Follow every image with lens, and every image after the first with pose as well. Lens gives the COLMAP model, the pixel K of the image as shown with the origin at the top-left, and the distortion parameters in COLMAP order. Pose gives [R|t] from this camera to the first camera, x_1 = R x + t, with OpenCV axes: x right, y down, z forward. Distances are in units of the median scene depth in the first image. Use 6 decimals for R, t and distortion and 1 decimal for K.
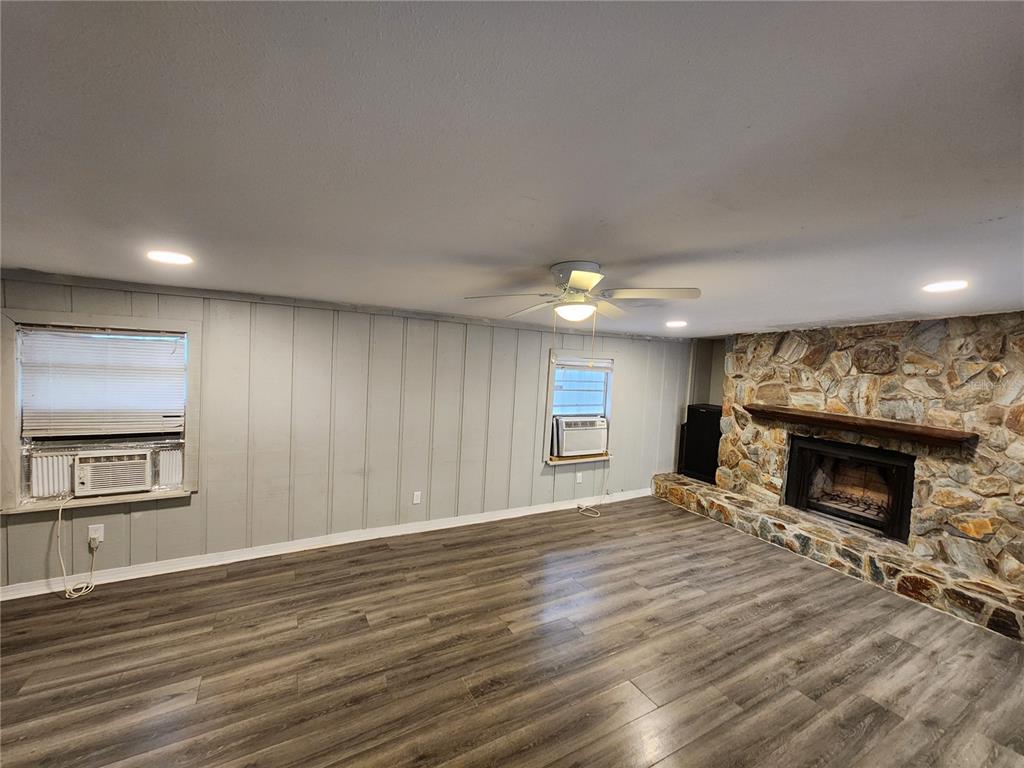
lens RADIAL K [[412.5, 0, 510.8], [0, 412.5, 383.2], [0, 0, 1]] dist [0.008680, -0.005225]
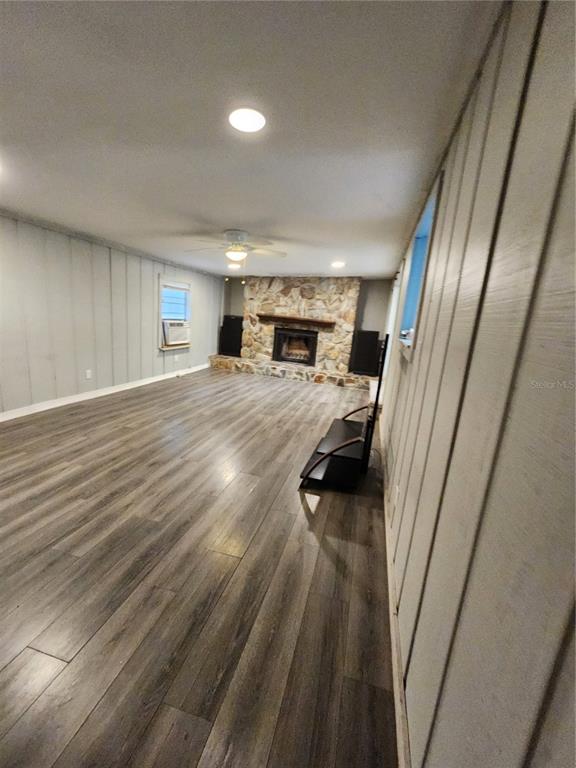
lens RADIAL K [[310.1, 0, 288.0], [0, 310.1, 384.0], [0, 0, 1]] dist [0.006889, -0.004136]
pose [[0.702733, -0.144073, 0.696714, -0.546057], [-0.014783, 0.976113, 0.216761, 0.076508], [-0.711300, -0.162624, 0.683817, -0.238436]]
